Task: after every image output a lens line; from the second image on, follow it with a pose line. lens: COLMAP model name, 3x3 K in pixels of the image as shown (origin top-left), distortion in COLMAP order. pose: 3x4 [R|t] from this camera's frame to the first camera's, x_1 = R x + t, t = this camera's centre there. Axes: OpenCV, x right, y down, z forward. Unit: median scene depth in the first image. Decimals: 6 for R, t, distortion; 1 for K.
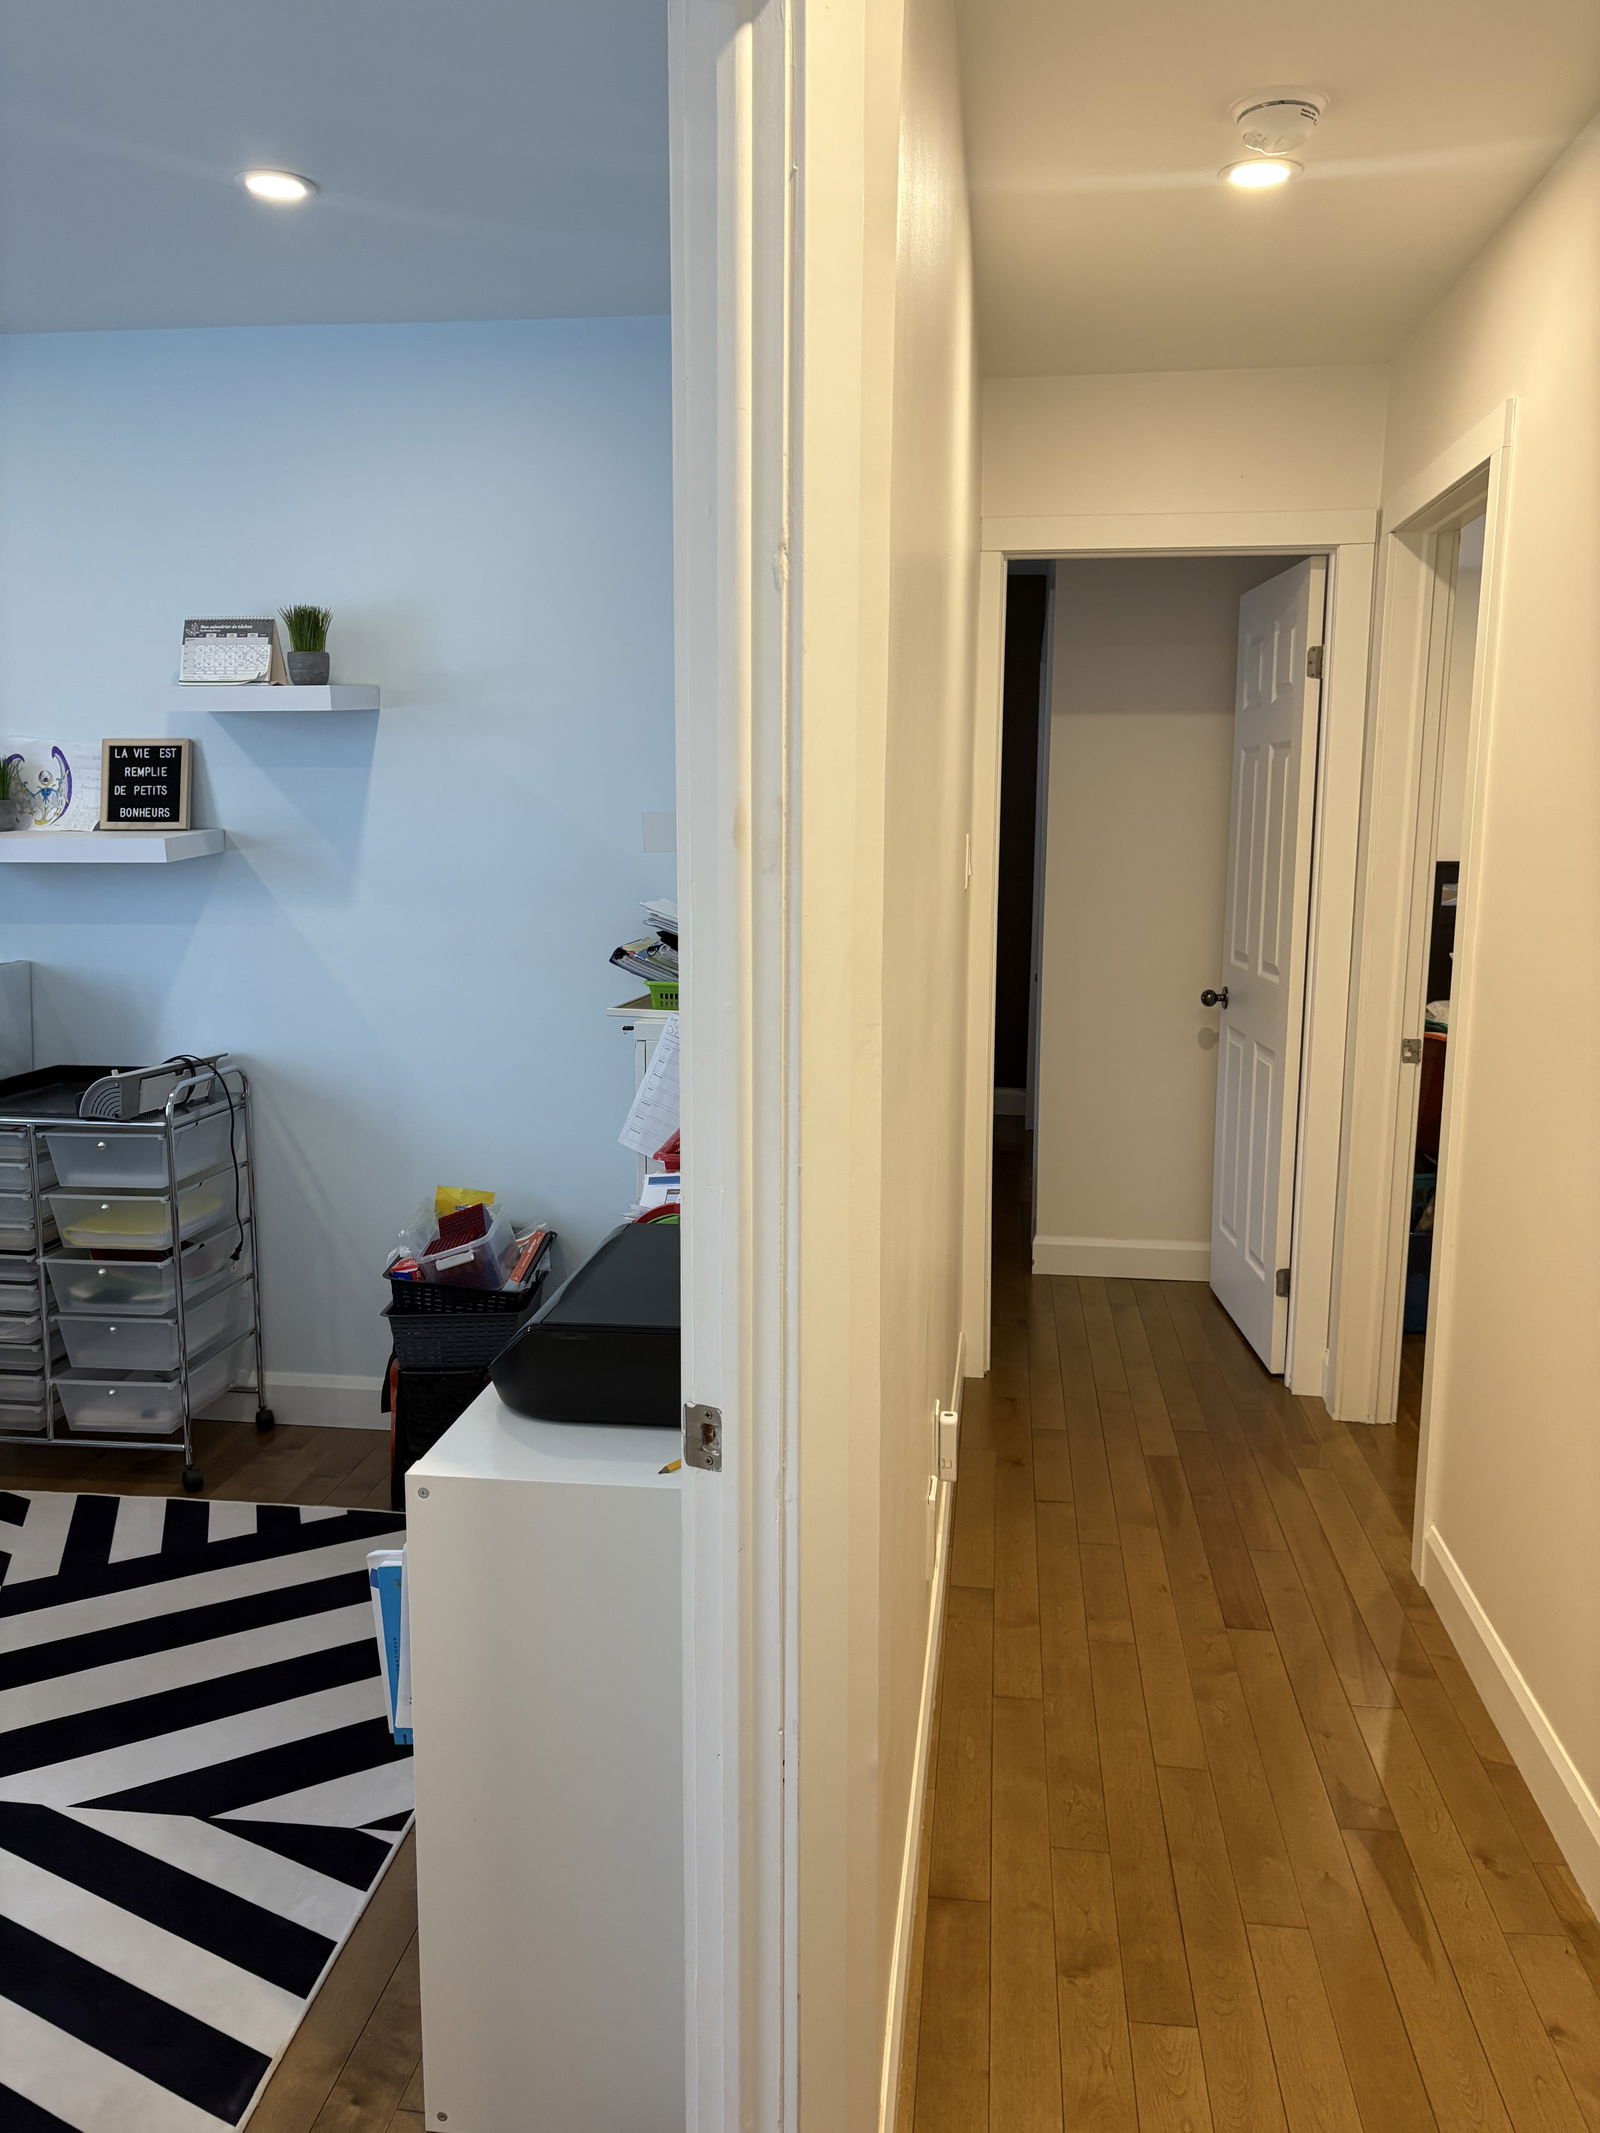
lens RADIAL K [[1624.2, 0, 800.0], [0, 1624.2, 1066.5], [0, 0, 1]] dist [0.034020, -0.049288]
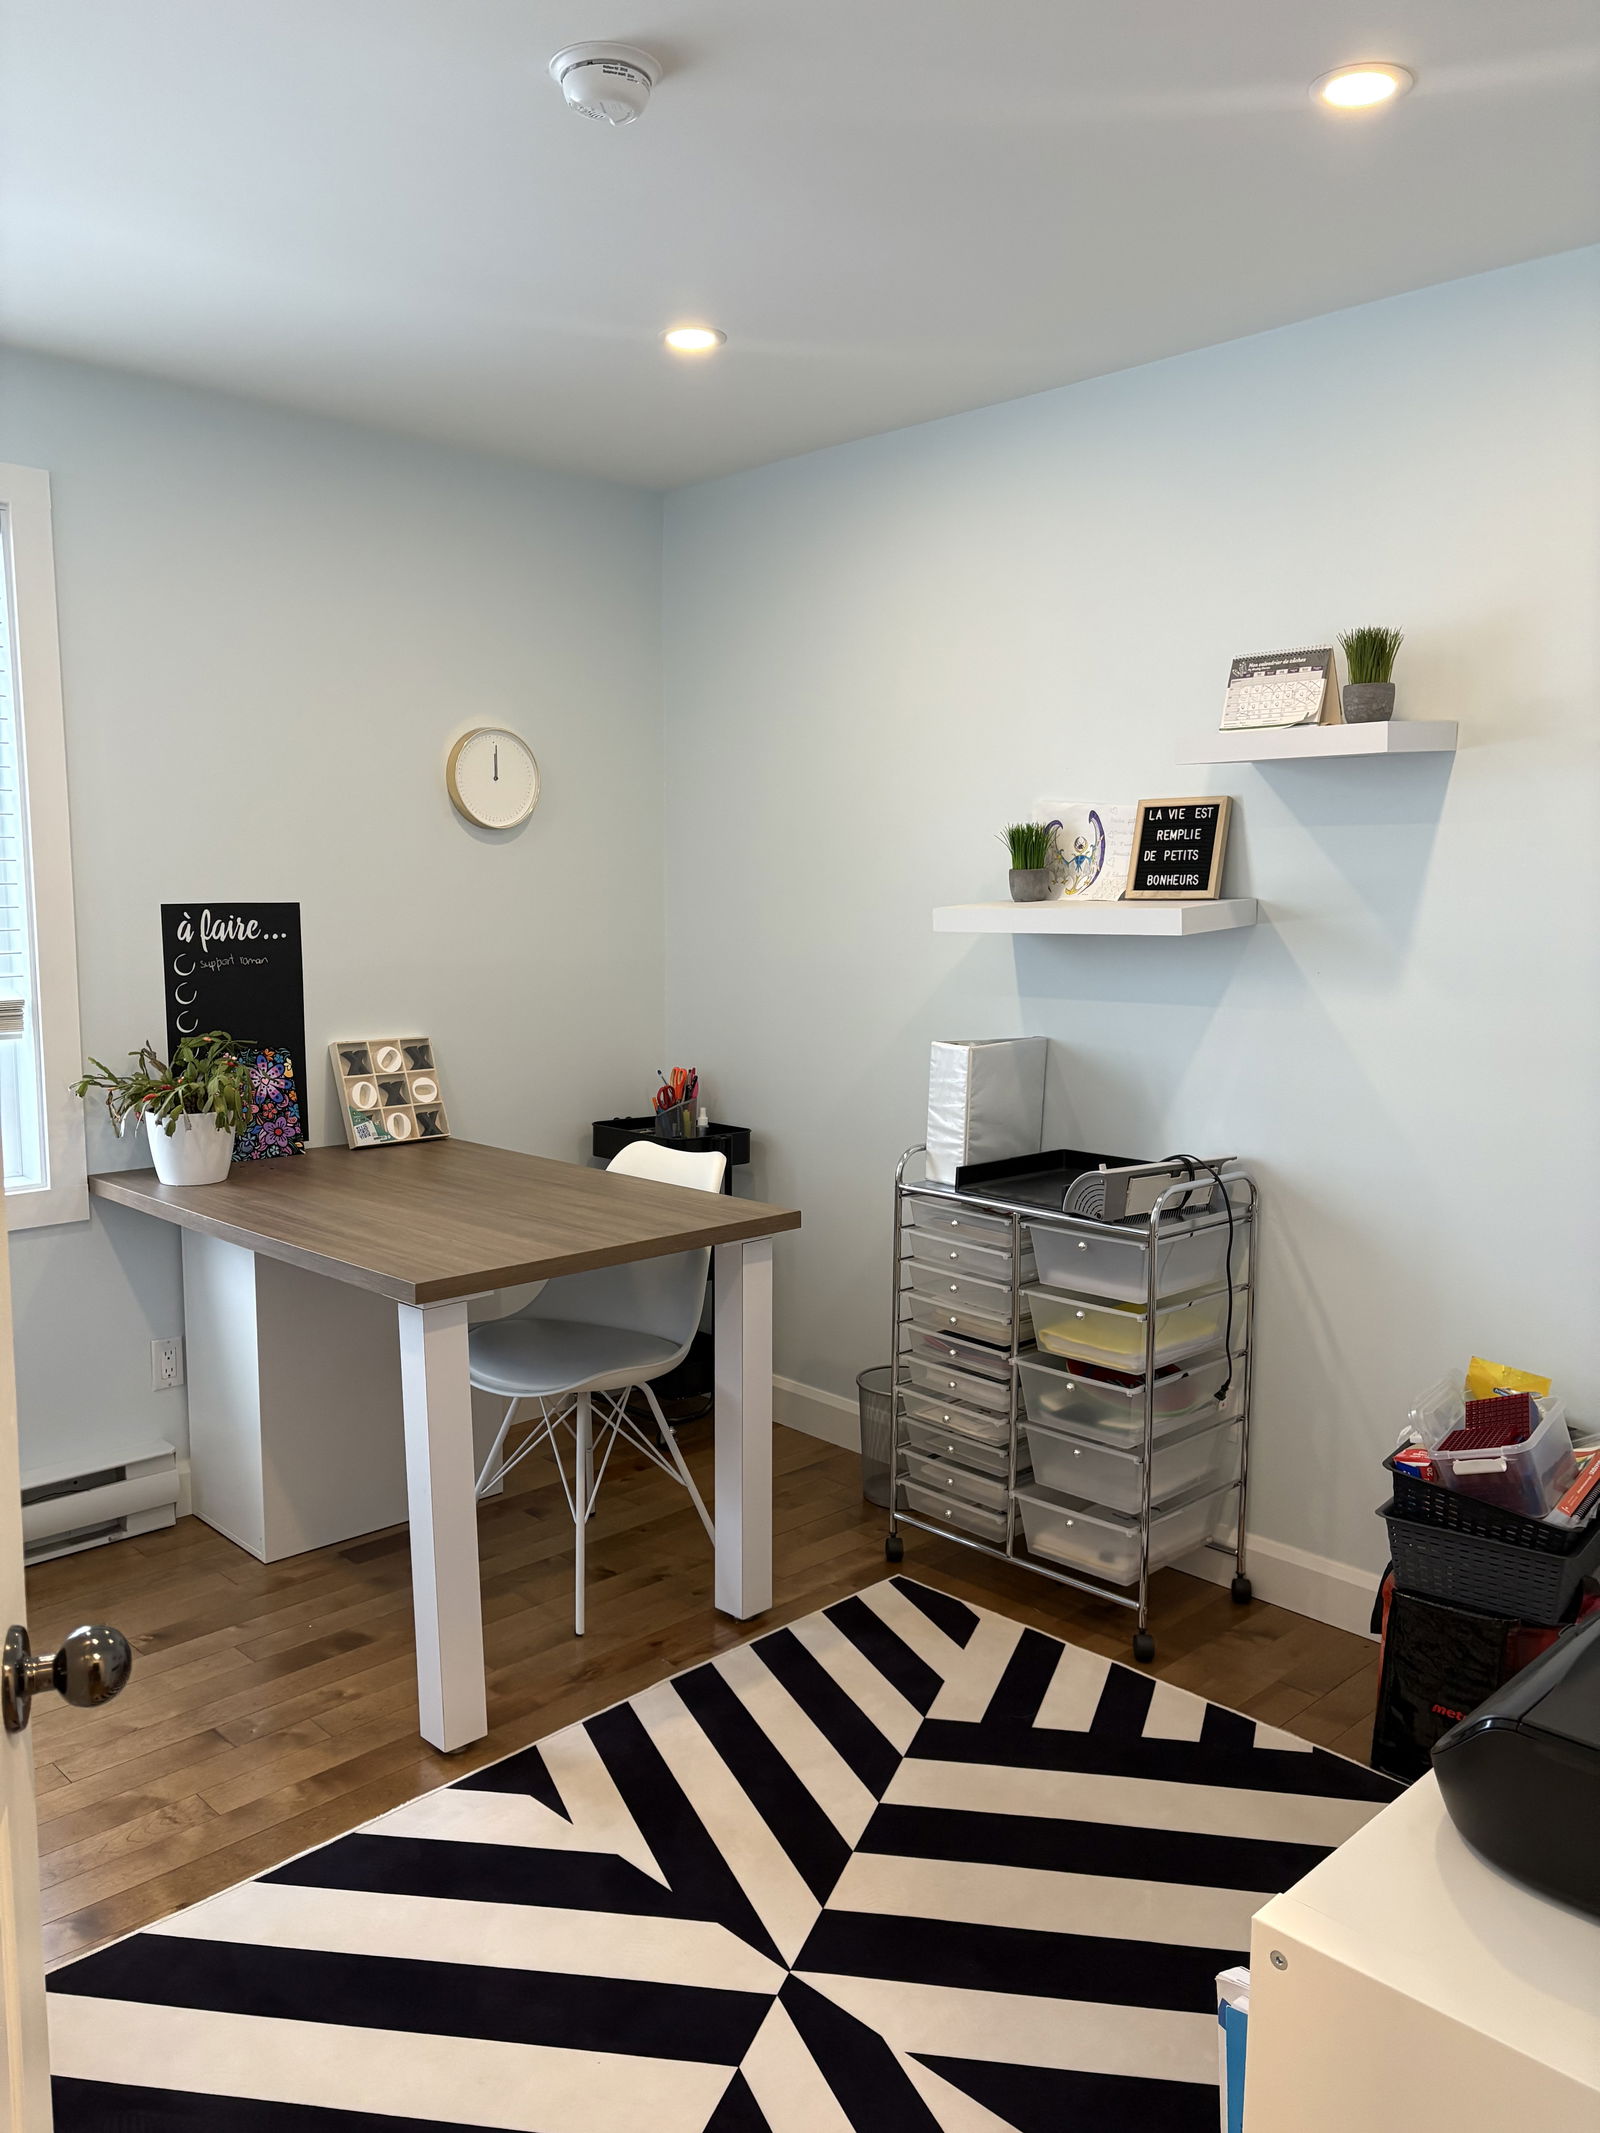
lens RADIAL K [[1624.2, 0, 800.0], [0, 1624.2, 1066.5], [0, 0, 1]] dist [0.034020, -0.049288]
pose [[0.792172, 0.070668, -0.606192, -0.015608], [-0.105448, 0.994184, -0.021900, -0.013226], [0.601119, 0.081270, 0.795017, 0.180749]]
